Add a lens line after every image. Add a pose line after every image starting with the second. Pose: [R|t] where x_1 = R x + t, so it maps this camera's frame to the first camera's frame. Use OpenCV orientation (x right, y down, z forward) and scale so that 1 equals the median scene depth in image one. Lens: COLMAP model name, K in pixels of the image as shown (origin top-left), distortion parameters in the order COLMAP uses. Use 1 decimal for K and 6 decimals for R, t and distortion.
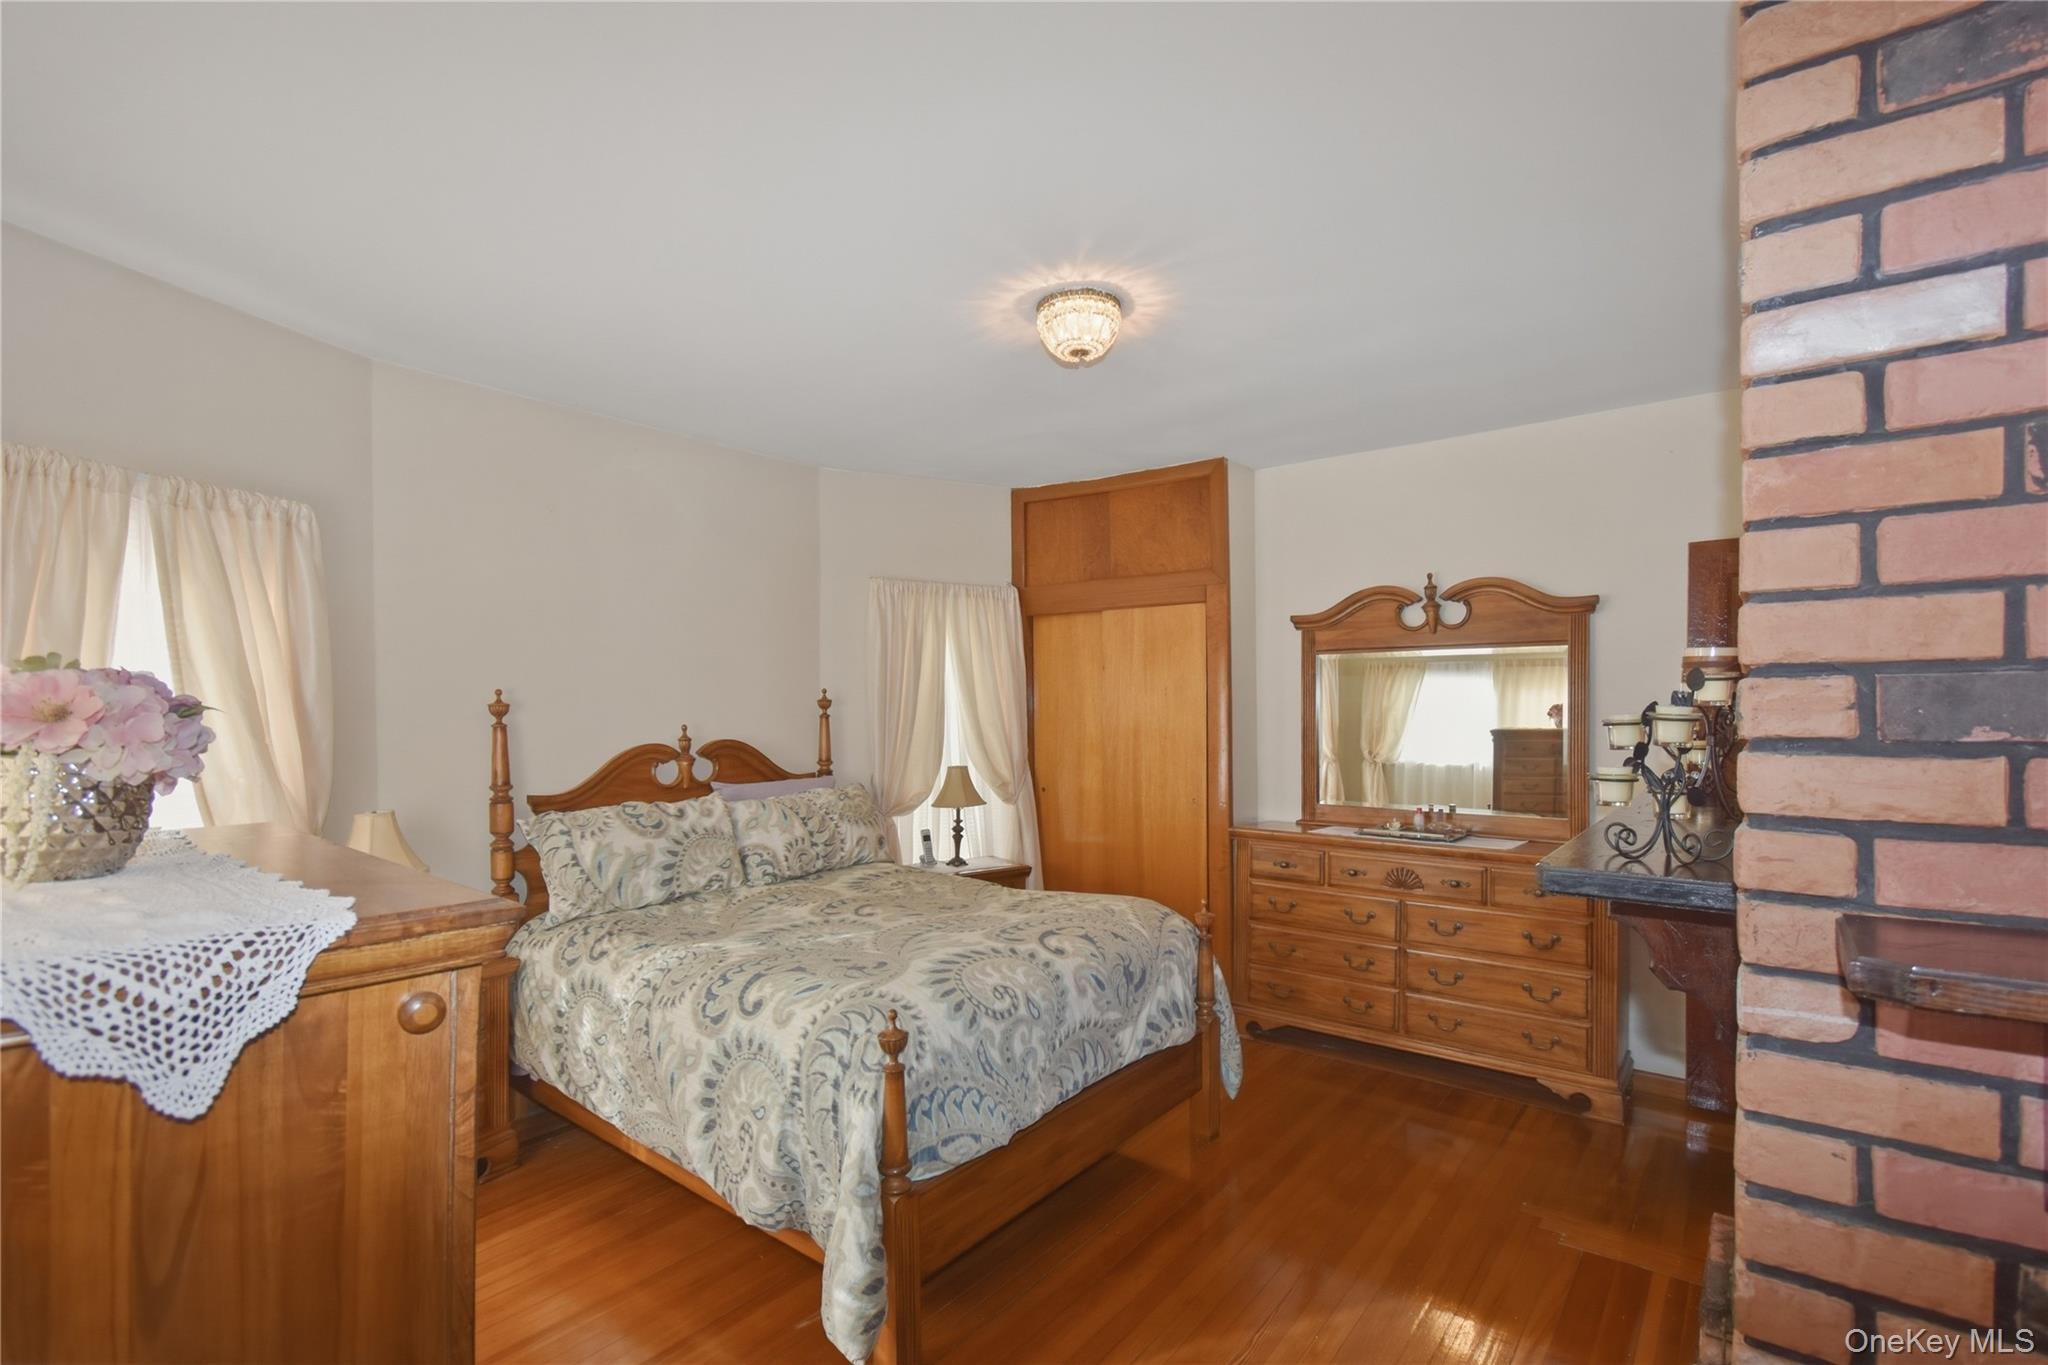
lens RADIAL K [[963.1, 0, 1036.4], [0, 963.1, 713.9], [0, 0, 1]] dist [0.002766, 0.000391]
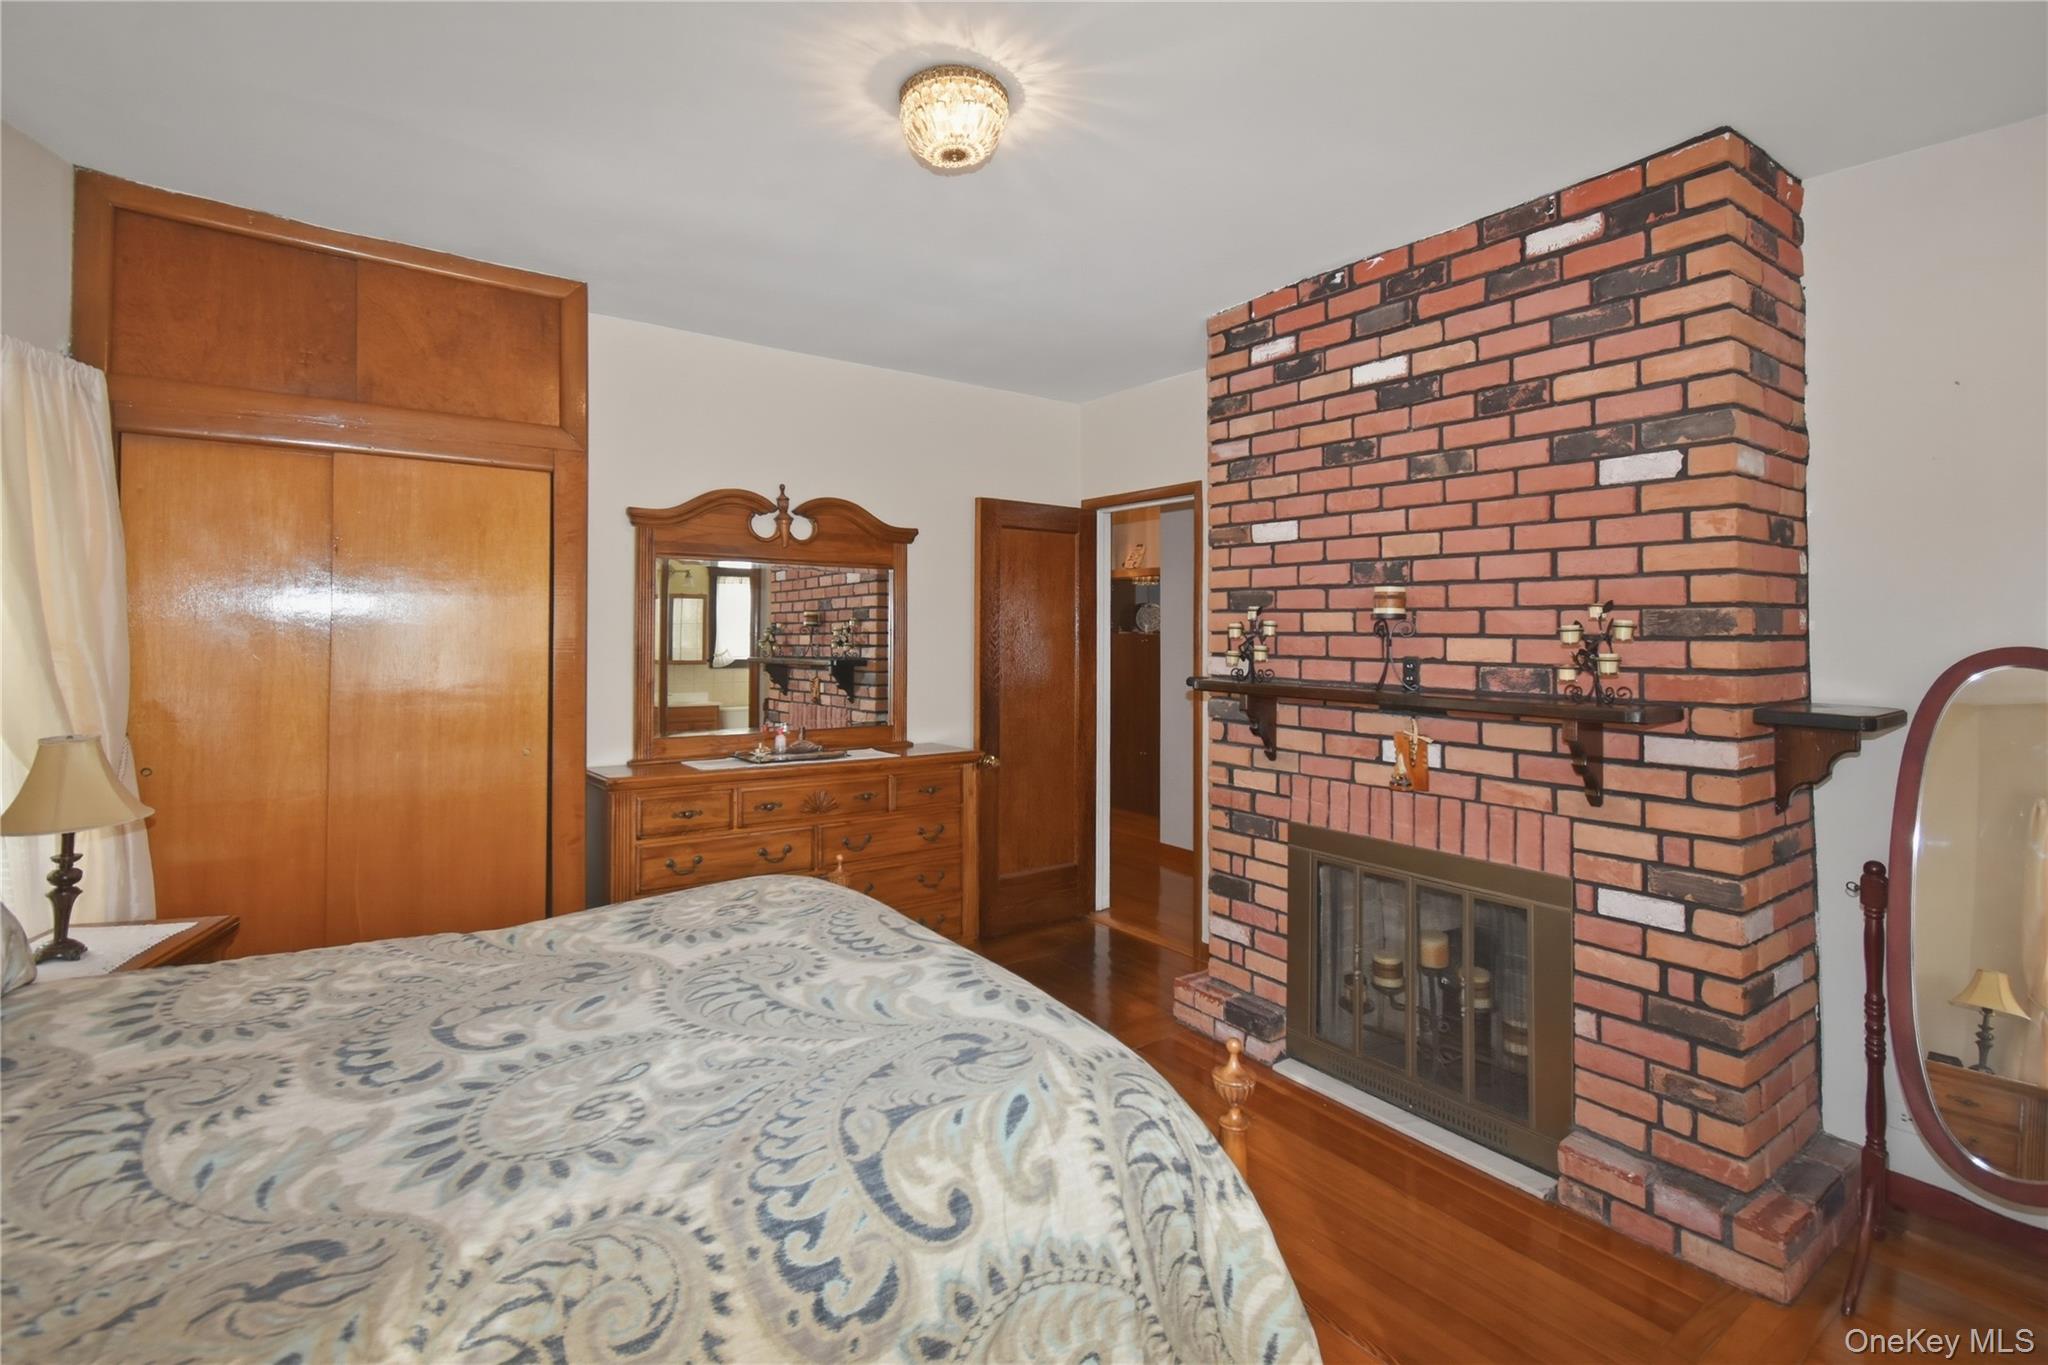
lens RADIAL K [[969.2, 0, 1035.6], [0, 969.2, 617.2], [0, 0, 1]] dist [0.002819, 0.000381]
pose [[0.264213, 0.021718, 0.964220, -0.570237], [0.000456, 0.999743, -0.022643, 0.011352], [-0.964464, 0.006423, 0.264135, 0.621468]]
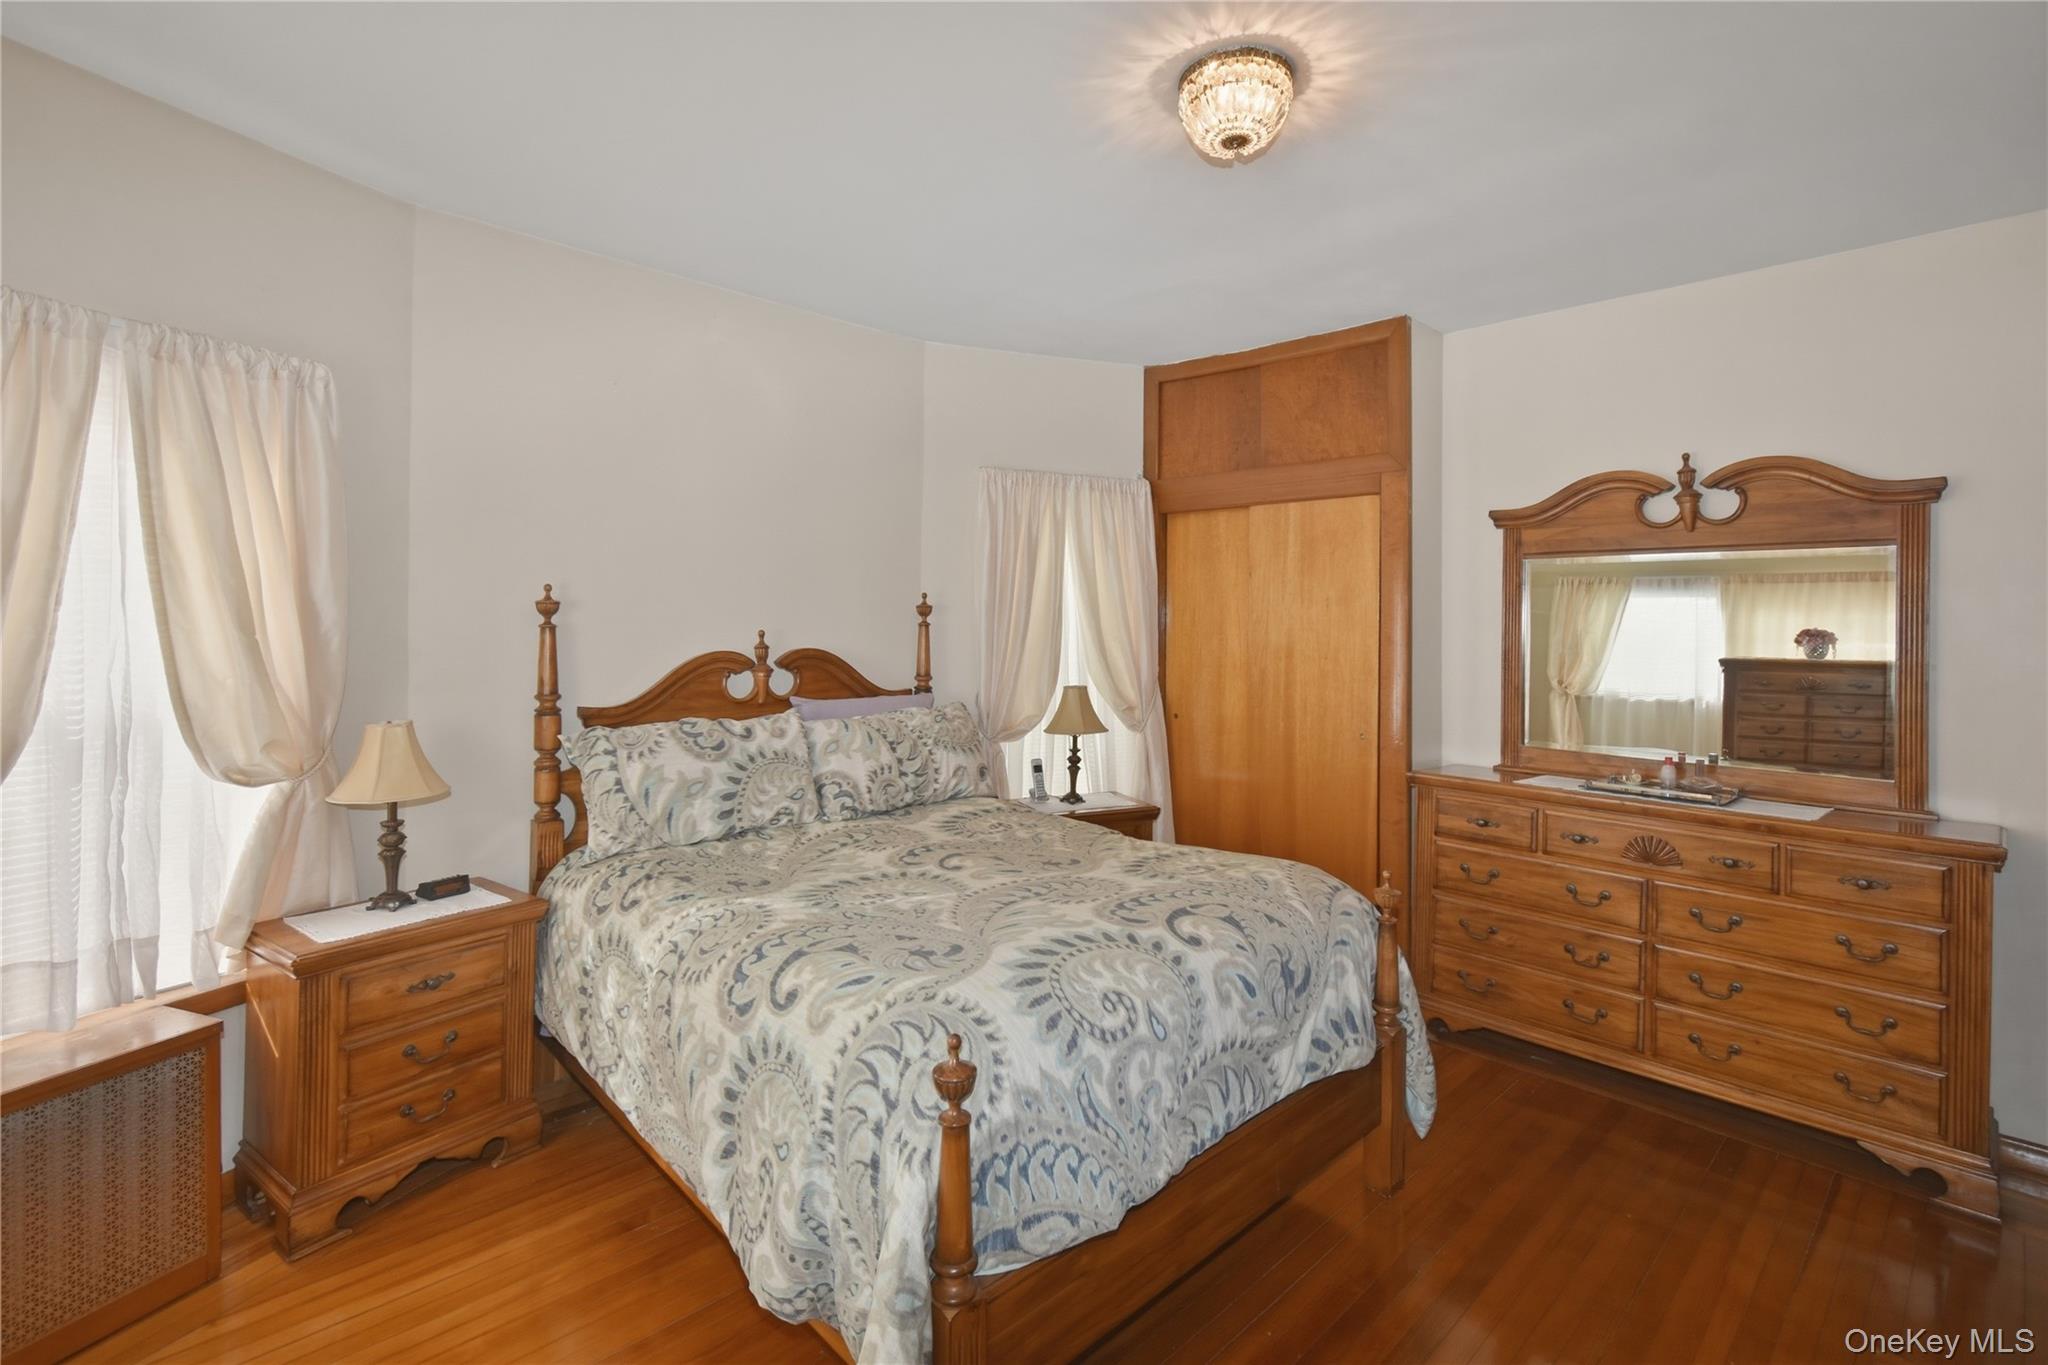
lens RADIAL K [[969.2, 0, 1035.6], [0, 969.2, 617.2], [0, 0, 1]] dist [0.002819, 0.000381]
pose [[0.990481, 0.017729, -0.136502, 0.000100], [-0.019724, 0.999717, -0.013272, 0.007394], [0.136228, 0.015838, 0.990551, 0.198443]]
